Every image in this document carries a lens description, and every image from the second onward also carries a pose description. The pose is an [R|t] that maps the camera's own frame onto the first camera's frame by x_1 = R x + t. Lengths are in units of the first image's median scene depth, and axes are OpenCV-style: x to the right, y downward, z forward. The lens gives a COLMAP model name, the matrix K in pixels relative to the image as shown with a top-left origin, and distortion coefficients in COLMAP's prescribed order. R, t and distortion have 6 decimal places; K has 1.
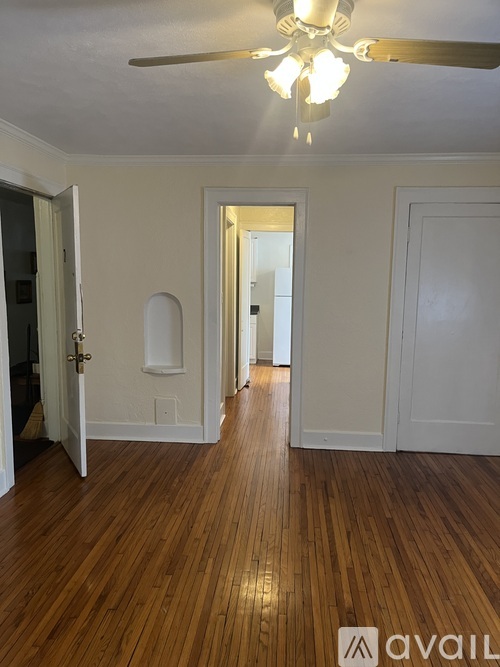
lens RADIAL K [[505.1, 0, 246.9], [0, 505.1, 331.6], [0, 0, 1]] dist [0.075979, -0.088756]
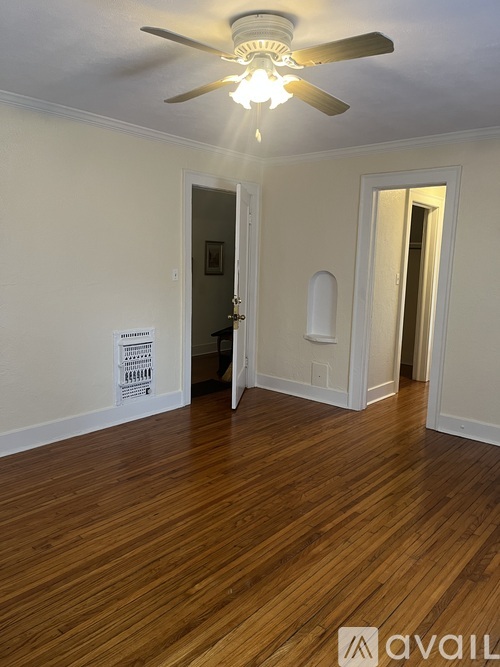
lens RADIAL K [[505.1, 0, 246.9], [0, 505.1, 331.6], [0, 0, 1]] dist [0.075979, -0.088756]
pose [[0.808209, 0.091081, -0.581810, 0.448849], [-0.083165, 0.995719, 0.040350, 0.032980], [0.582994, 0.015775, 0.812323, -0.033844]]
